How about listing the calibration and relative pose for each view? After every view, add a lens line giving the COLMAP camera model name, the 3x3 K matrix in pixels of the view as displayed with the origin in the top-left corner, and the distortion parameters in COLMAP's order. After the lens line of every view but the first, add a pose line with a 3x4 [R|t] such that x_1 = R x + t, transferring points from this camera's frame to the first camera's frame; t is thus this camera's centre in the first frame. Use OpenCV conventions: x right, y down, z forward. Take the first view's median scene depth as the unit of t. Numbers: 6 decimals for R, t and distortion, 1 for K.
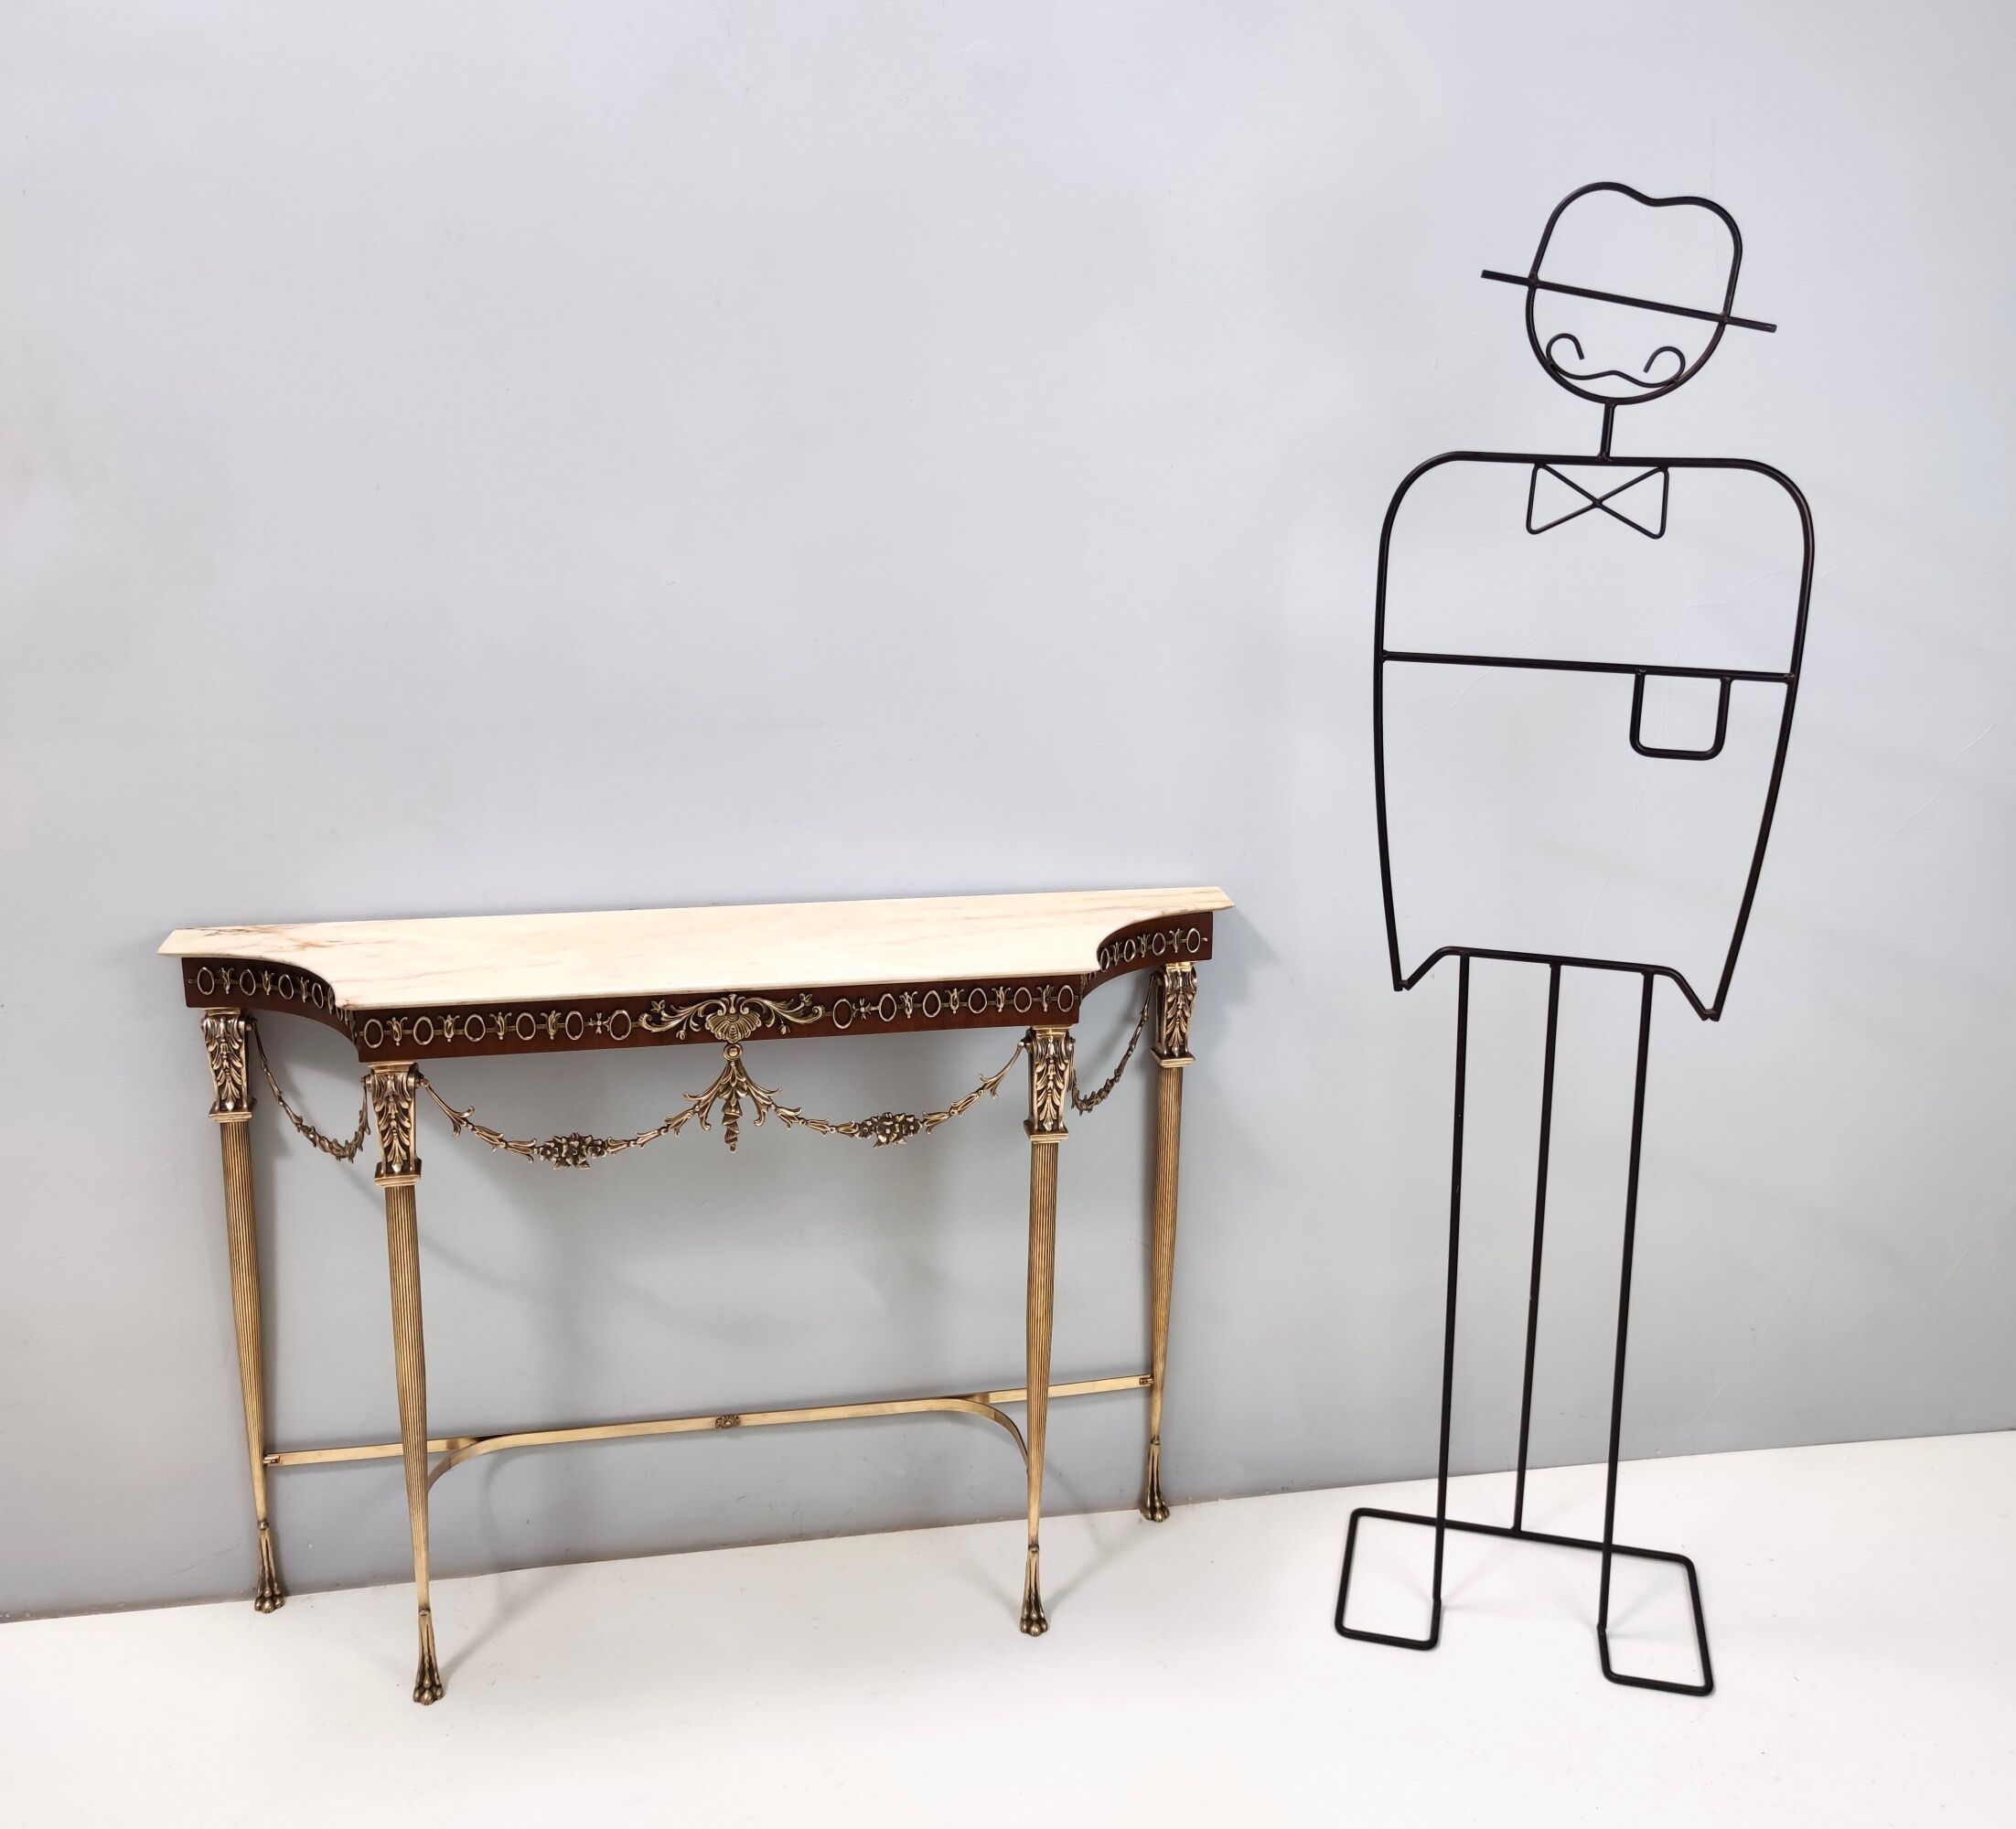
lens RADIAL K [[1896.1, 0, 1045.6], [0, 1896.1, 779.6], [0, 0, 1]] dist [0.101975, -0.205129]
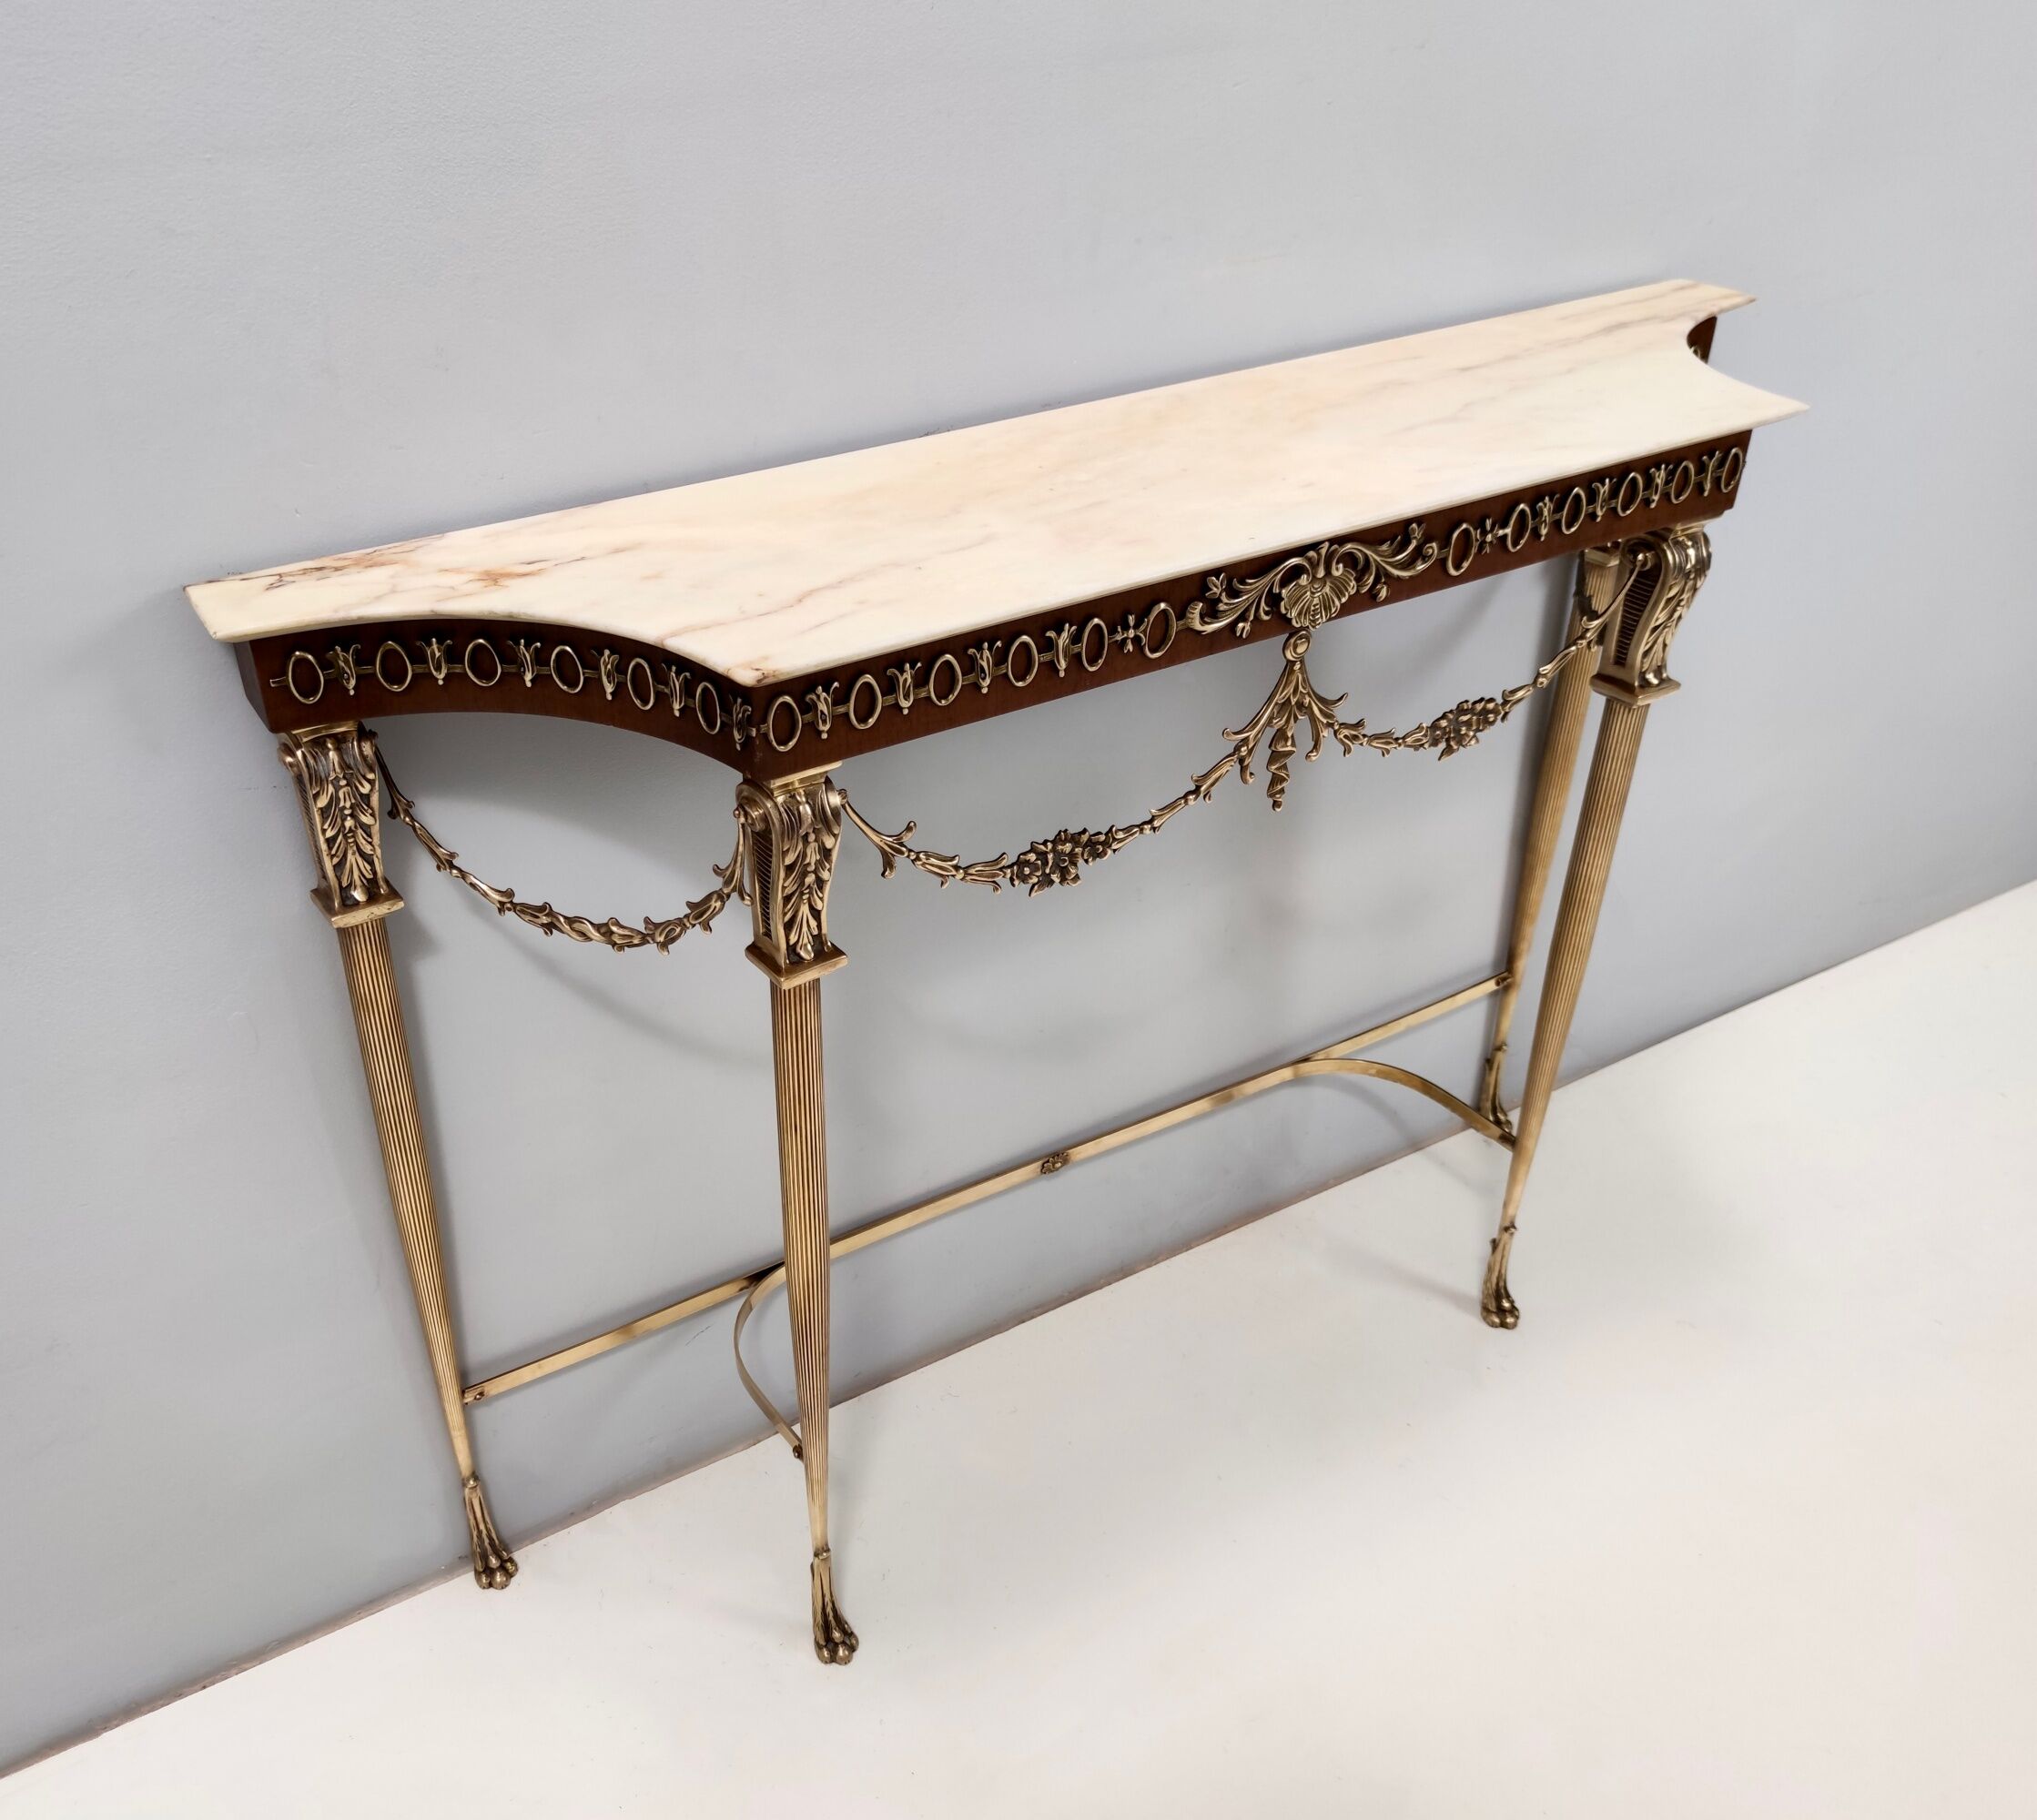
lens RADIAL K [[1819.5, 0, 850.4], [0, 1819.5, 935.0], [0, 0, 1]] dist [0.082428, -0.232630]
pose [[0.950749, -0.204928, 0.232553, -0.426174], [0.114838, 0.929753, 0.349816, 0.015286], [-0.287904, -0.305881, 0.907495, 0.496628]]
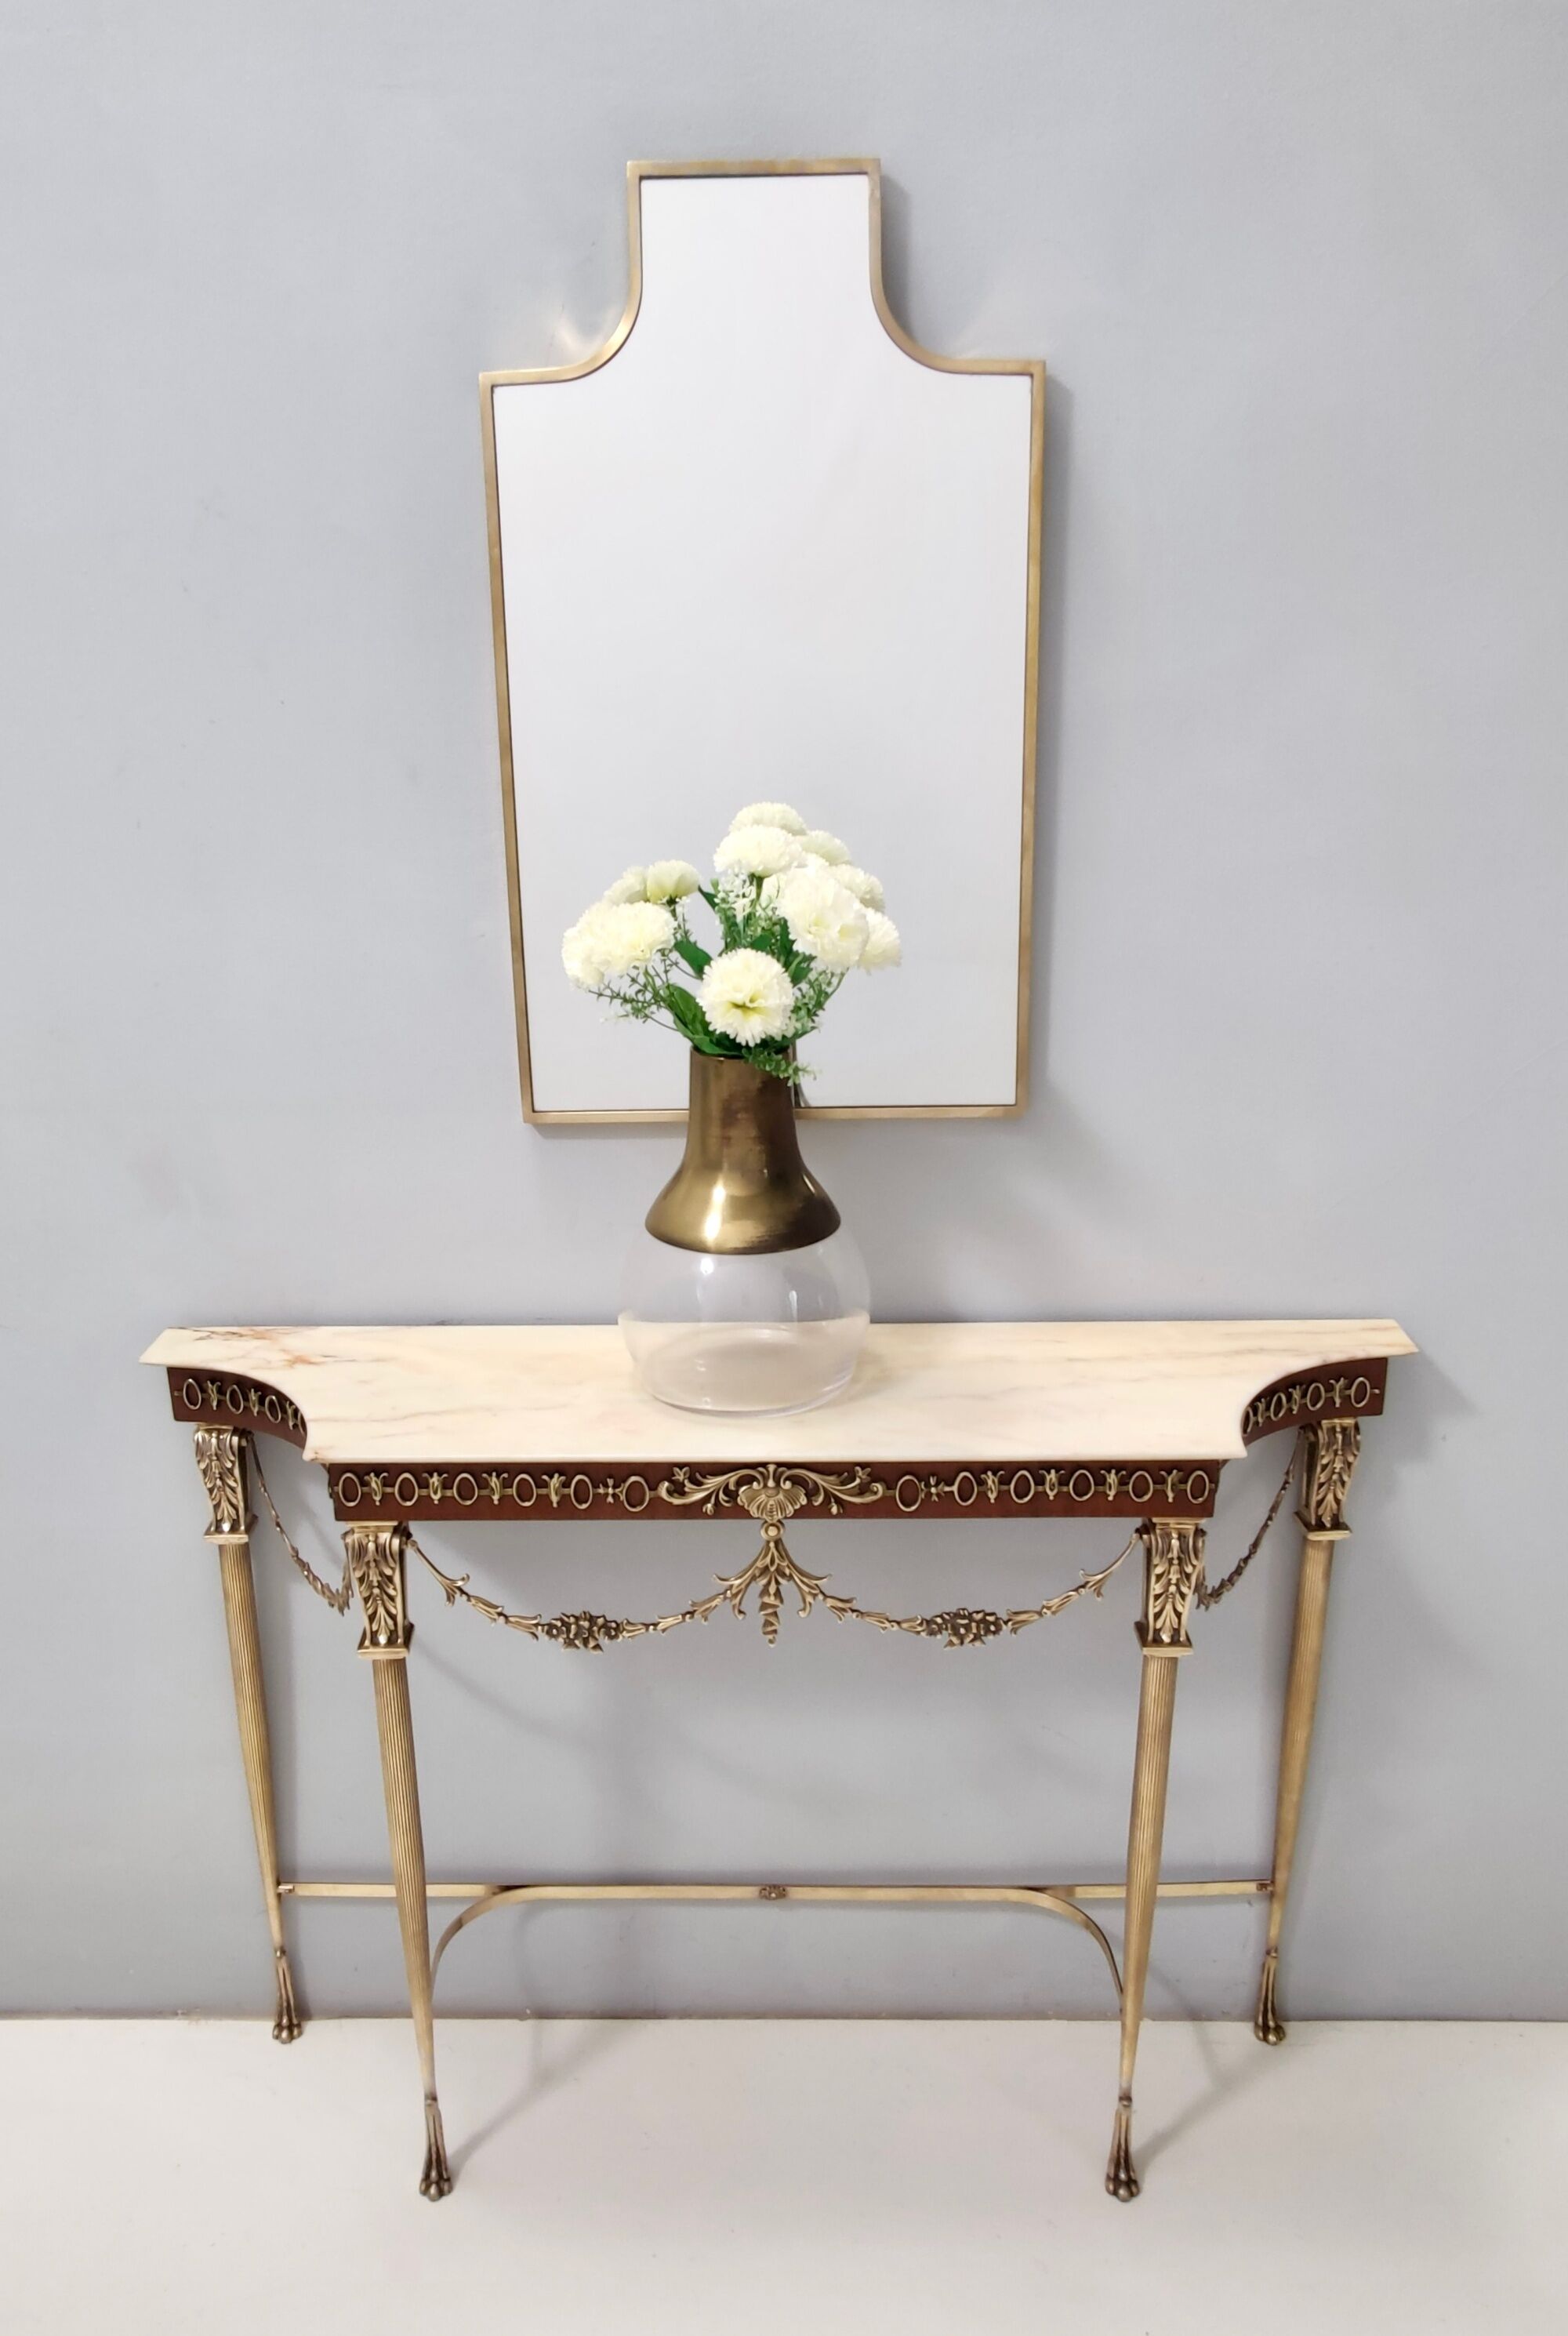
lens RADIAL K [[1703.7, 0, 772.4], [0, 1703.7, 1190.9], [0, 0, 1]] dist [0.000715, 0.001931]
pose [[0.978766, 0.036458, -0.201711, -0.023155], [-0.018299, 0.995667, 0.091172, -0.063704], [0.204161, -0.085545, 0.975193, 0.300446]]
